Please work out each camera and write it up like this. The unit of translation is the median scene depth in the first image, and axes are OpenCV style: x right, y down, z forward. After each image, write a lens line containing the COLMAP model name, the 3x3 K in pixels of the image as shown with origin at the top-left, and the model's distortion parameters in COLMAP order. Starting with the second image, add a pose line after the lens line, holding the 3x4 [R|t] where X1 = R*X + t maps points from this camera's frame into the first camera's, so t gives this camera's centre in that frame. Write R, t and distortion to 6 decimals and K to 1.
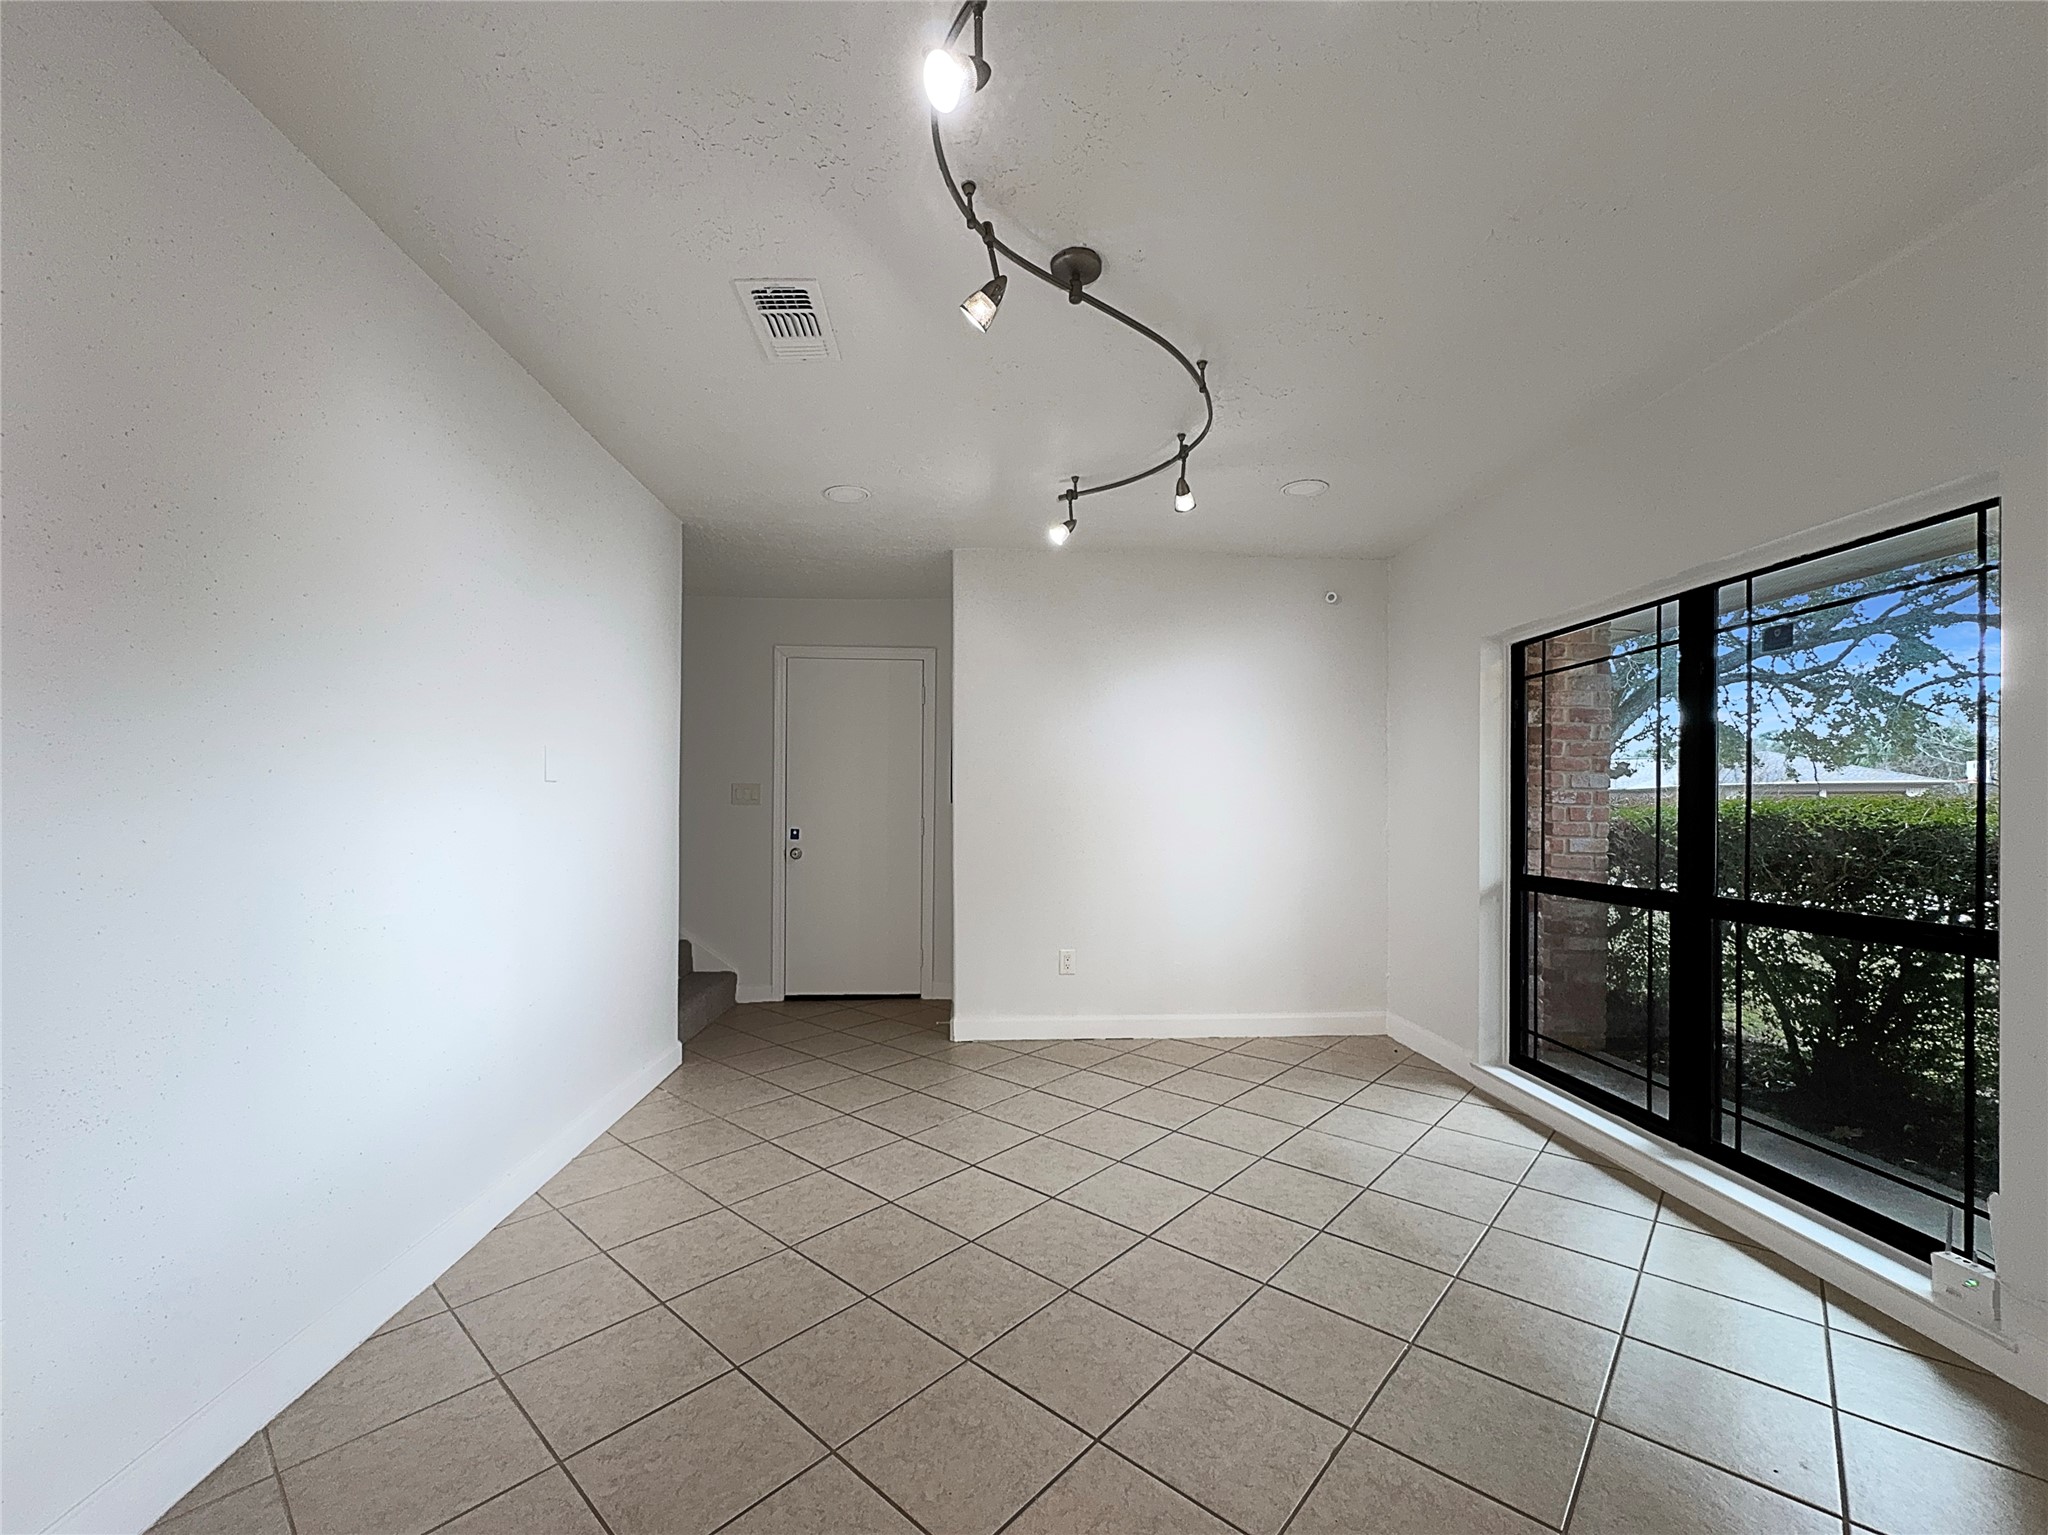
lens RADIAL K [[840.9, 0, 1033.6], [0, 840.9, 796.9], [0, 0, 1]] dist [-0.002268, -0.000181]
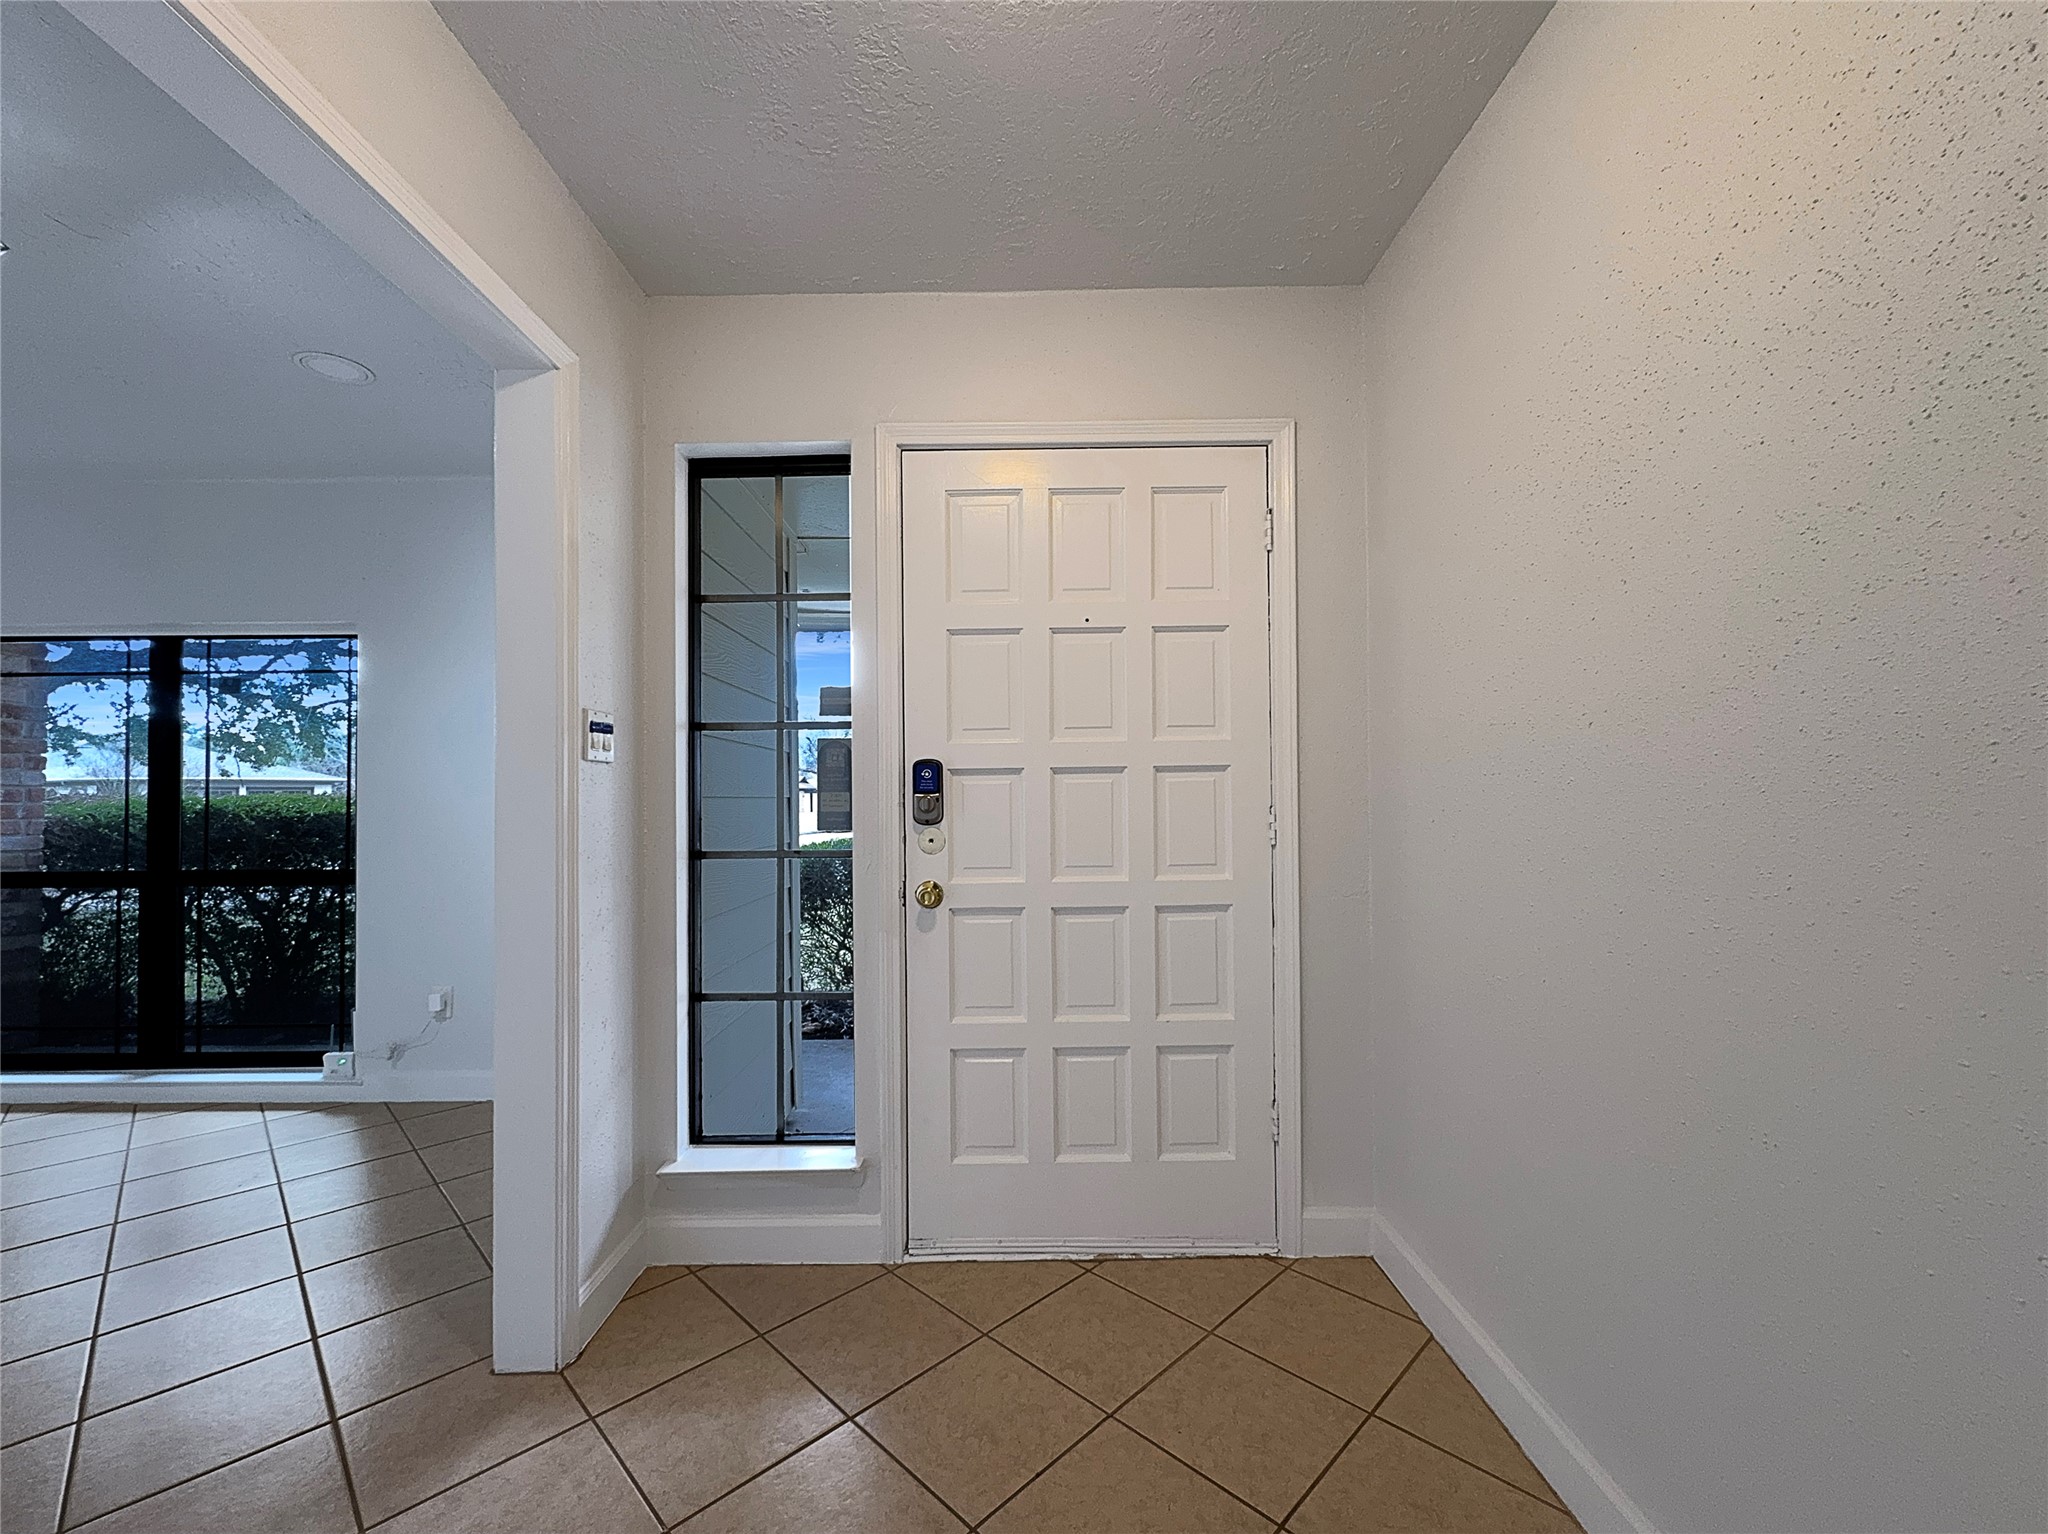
lens RADIAL K [[865.5, 0, 1021.1], [0, 865.5, 781.6], [0, 0, 1]] dist [-0.079688, 0.038941]
pose [[0.062294, 0.012393, 0.997981, -0.256095], [0.001730, 0.999920, -0.012525, -0.000376], [-0.998056, 0.002507, 0.062268, -0.250010]]
